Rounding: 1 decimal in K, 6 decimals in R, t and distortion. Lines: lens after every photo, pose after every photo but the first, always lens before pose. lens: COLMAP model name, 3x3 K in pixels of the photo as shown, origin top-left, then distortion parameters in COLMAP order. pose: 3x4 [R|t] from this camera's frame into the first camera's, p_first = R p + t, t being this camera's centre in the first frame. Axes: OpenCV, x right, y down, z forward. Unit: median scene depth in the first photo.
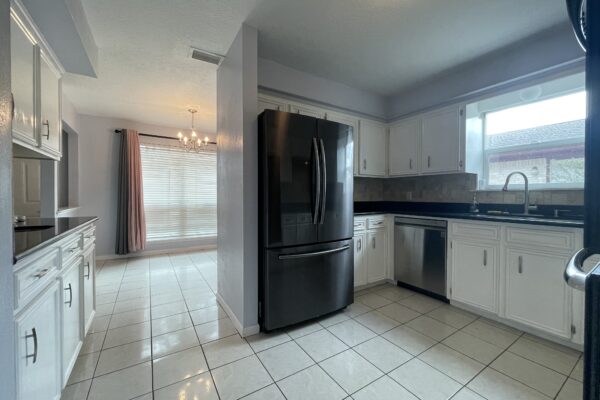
lens RADIAL K [[241.9, 0, 297.9], [0, 241.9, 198.6], [0, 0, 1]] dist [-0.000665, 0.000026]
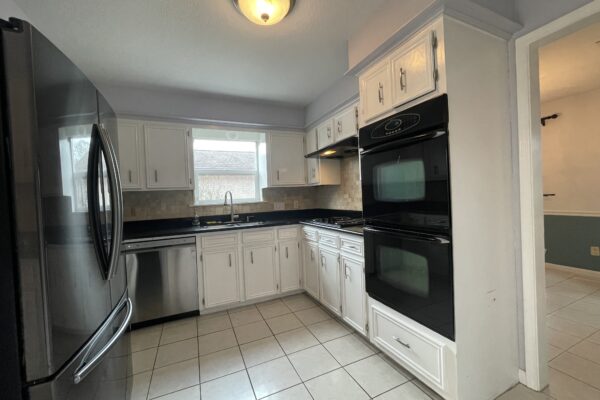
lens RADIAL K [[241.9, 0, 297.8], [0, 241.9, 200.8], [0, 0, 1]] dist [-0.000665, 0.000026]
pose [[0.148770, -0.016825, 0.988729, -0.337523], [0.060974, 0.998109, 0.007810, -0.039124], [-0.986990, 0.059125, 0.149514, 0.401677]]
